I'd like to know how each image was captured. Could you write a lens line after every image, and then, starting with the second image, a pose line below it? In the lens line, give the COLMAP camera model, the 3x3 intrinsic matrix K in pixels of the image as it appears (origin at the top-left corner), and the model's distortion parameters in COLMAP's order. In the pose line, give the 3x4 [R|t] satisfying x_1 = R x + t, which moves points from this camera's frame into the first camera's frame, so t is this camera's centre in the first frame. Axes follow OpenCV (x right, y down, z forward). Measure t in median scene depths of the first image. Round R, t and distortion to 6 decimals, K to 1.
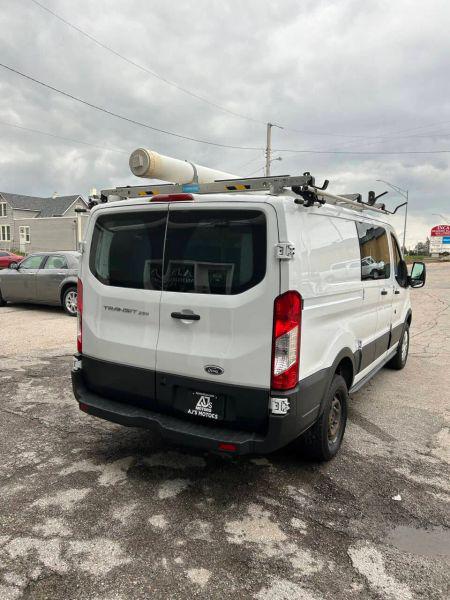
lens RADIAL K [[449.7, 0, 220.5], [0, 449.7, 301.8], [0, 0, 1]] dist [0.054365, -0.057981]
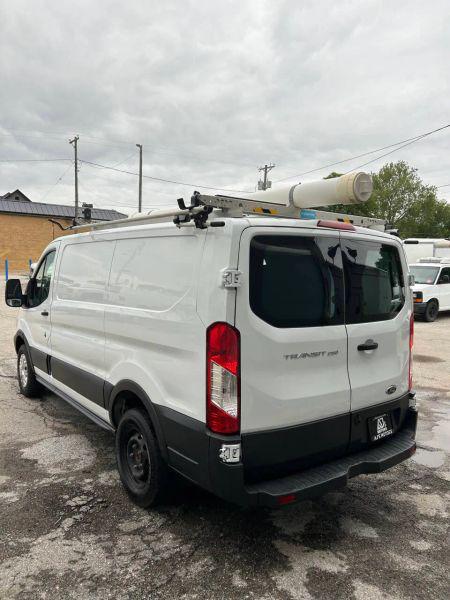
lens RADIAL K [[449.7, 0, 218.8], [0, 449.7, 302.4], [0, 0, 1]] dist [0.054365, -0.057981]
pose [[0.380229, -0.077090, 0.921674, -1.057357], [0.094006, 0.994581, 0.044407, -0.132825], [-0.920103, 0.069758, 0.385415, 0.853903]]
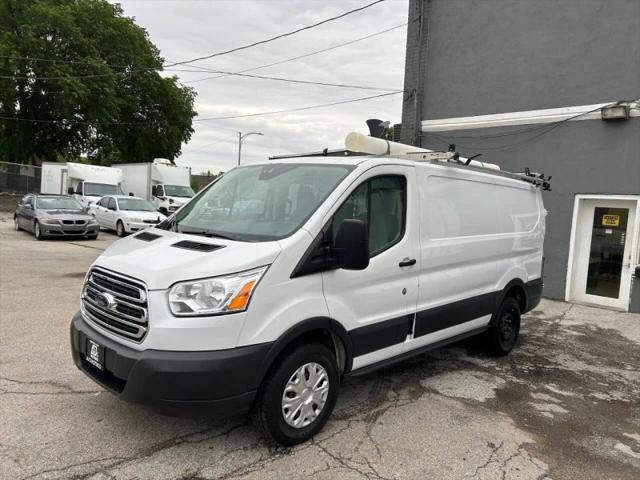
lens RADIAL K [[479.7, 0, 322.3], [0, 479.7, 246.5], [0, 0, 1]] dist [0.054365, -0.057981]
pose [[-0.972200, -0.090978, 0.215753, 0.083033], [-0.045520, 0.977285, 0.206983, -0.364424], [-0.229683, 0.191408, -0.954258, 3.190887]]
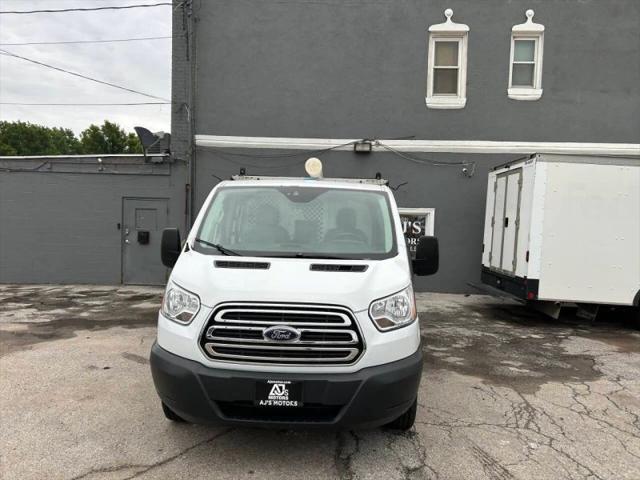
lens RADIAL K [[479.7, 0, 323.1], [0, 479.7, 239.7], [0, 0, 1]] dist [0.054365, -0.057981]
pose [[-0.867716, -0.028990, -0.496213, 1.104850], [-0.103351, 0.987002, 0.123064, -0.335112], [0.486196, 0.158069, -0.859434, 3.179317]]
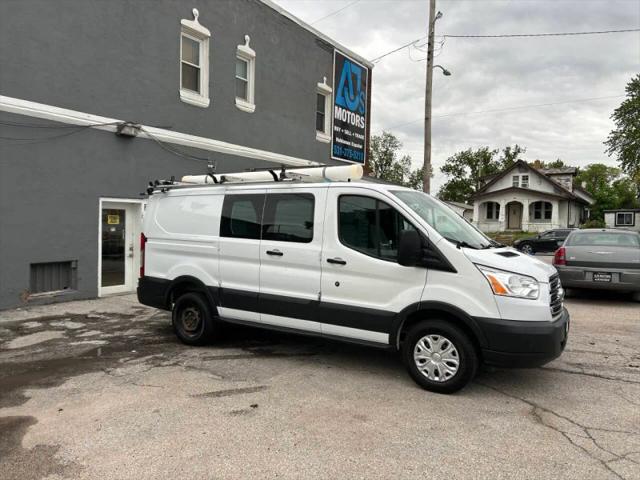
lens RADIAL K [[479.7, 0, 323.8], [0, 479.7, 240.7], [0, 0, 1]] dist [0.054365, -0.057981]
pose [[-0.004815, 0.016375, -0.999854, 2.204086], [-0.130606, 0.991291, 0.016864, -0.123889], [0.991423, 0.130668, -0.002634, 1.635288]]
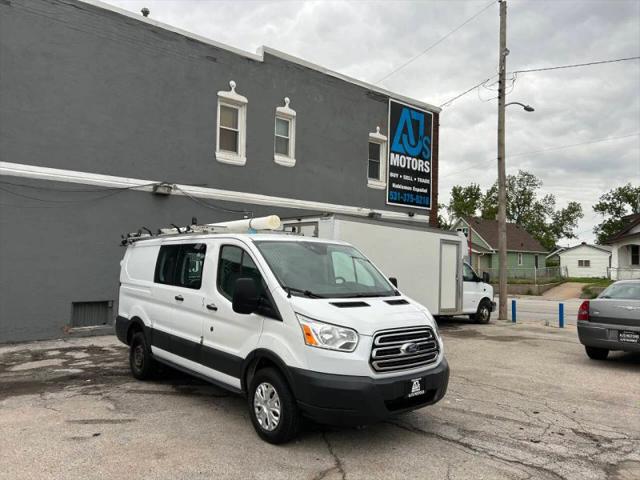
lens RADIAL K [[479.7, 0, 314.9], [0, 479.7, 241.0], [0, 0, 1]] dist [0.054365, -0.057981]
pose [[-0.312566, -0.073140, -0.947076, 2.141548], [-0.134860, 0.990349, -0.031974, -0.259829], [0.940274, 0.117728, -0.319412, 2.525681]]
